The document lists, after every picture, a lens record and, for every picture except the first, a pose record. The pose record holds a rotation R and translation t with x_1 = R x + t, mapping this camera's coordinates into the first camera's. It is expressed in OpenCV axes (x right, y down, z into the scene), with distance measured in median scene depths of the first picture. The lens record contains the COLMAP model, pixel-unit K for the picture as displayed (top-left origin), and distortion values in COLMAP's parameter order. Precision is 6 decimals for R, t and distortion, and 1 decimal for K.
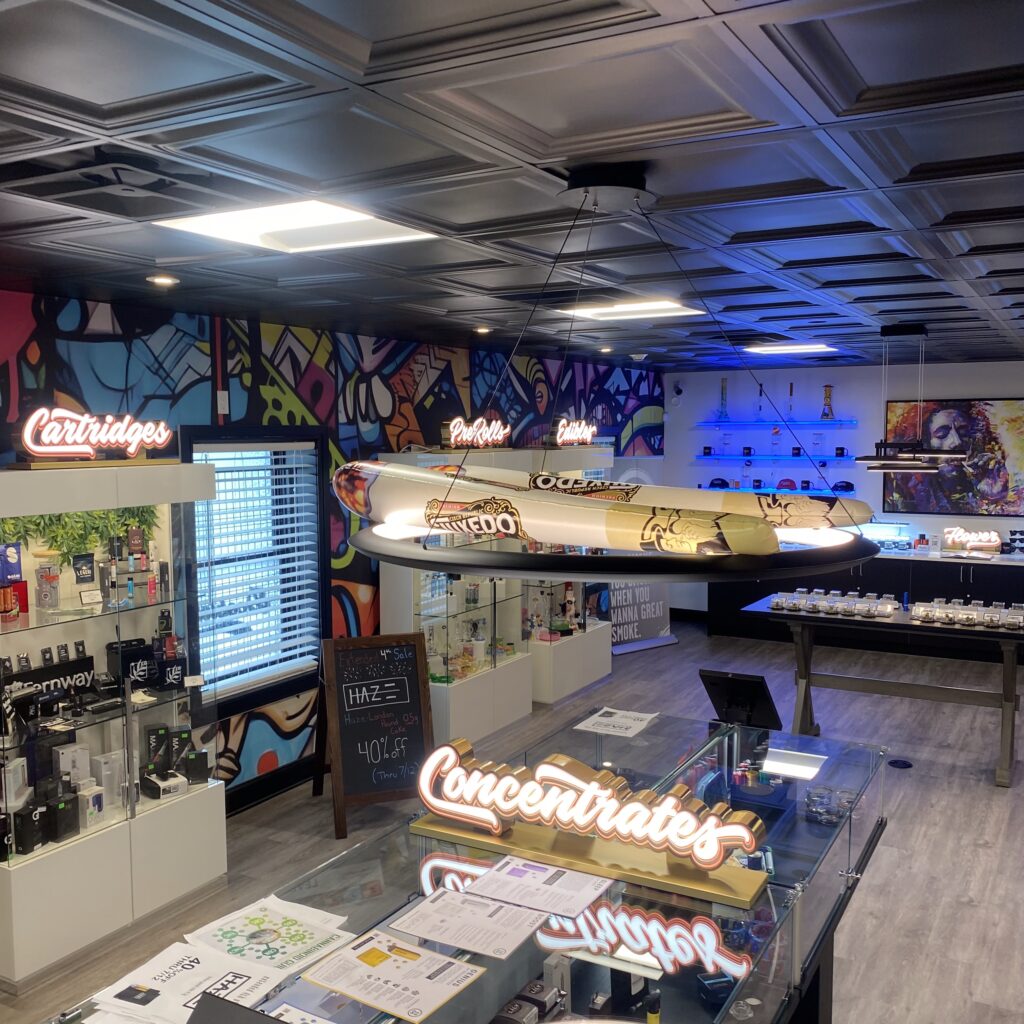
lens RADIAL K [[1041.8, 0, 513.2], [0, 1041.8, 524.6], [0, 0, 1]] dist [0.153334, -0.422835]
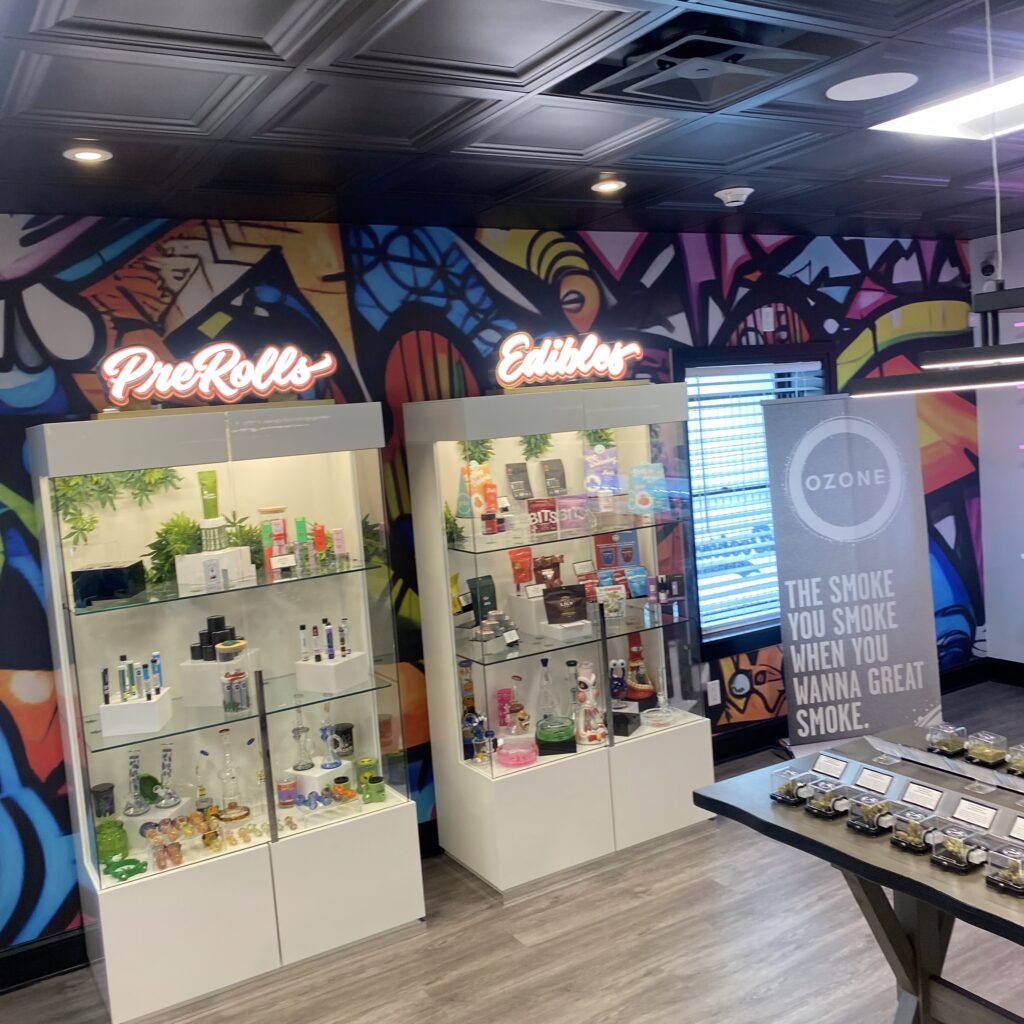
lens RADIAL K [[1027.0, 0, 515.5], [0, 1027.0, 498.6], [0, 0, 1]] dist [0.182848, -0.525151]
pose [[0.863740, -0.025183, -0.503307, 0.381855], [0.030187, 0.999543, 0.001792, -0.027567], [0.503032, -0.016741, 0.864106, 0.714162]]
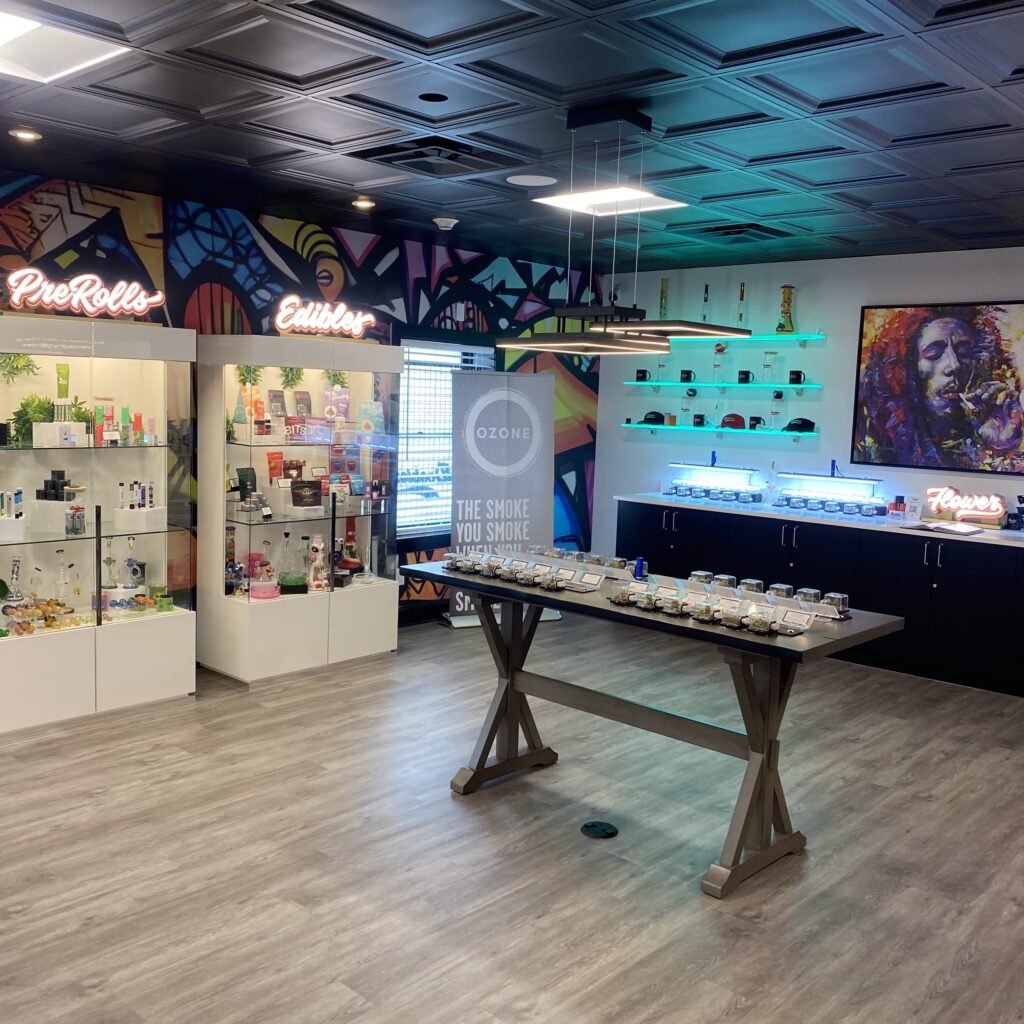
lens RADIAL K [[1037.4, 0, 500.1], [0, 1037.4, 511.1], [0, 0, 1]] dist [0.092112, -0.221967]
pose [[0.970903, 0.062062, -0.231292, 0.467612], [-0.057941, 0.998018, 0.024573, 0.028368], [0.232359, -0.010457, 0.972574, 0.411348]]
